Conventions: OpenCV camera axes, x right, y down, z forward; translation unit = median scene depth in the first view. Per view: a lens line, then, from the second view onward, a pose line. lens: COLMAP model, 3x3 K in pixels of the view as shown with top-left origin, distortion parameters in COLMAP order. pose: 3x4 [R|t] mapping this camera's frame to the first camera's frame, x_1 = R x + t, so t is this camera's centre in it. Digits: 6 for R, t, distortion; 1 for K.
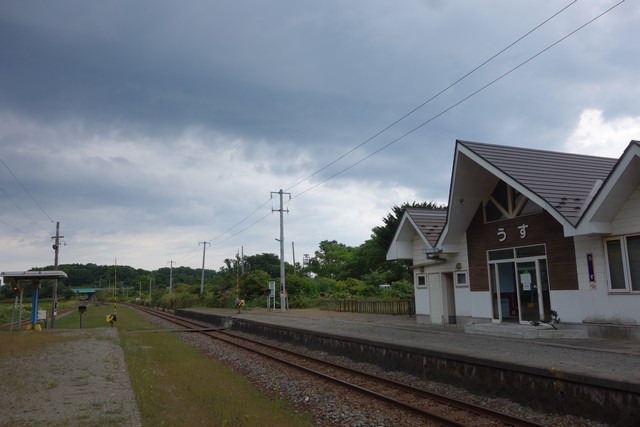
lens RADIAL K [[502.7, 0, 319.9], [0, 502.7, 206.5], [0, 0, 1]] dist [0.000091, -0.004758]
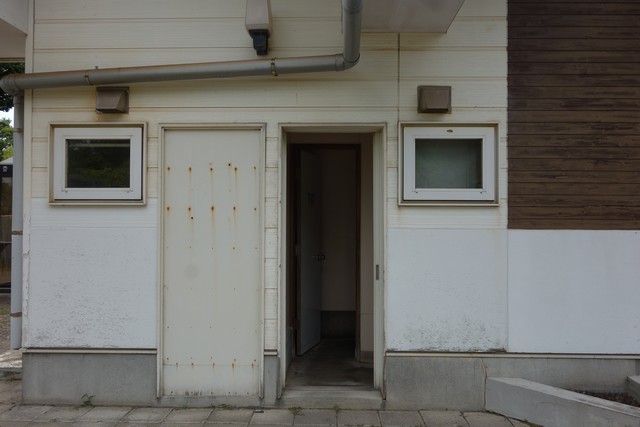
lens RADIAL K [[502.7, 0, 326.3], [0, 502.7, 189.7], [0, 0, 1]] dist [0.000091, -0.004758]
pose [[0.409987, 0.036301, 0.911369, 0.080771], [-0.168836, 0.984960, 0.036720, 0.152161], [-0.896329, -0.168926, 0.409949, 0.948034]]
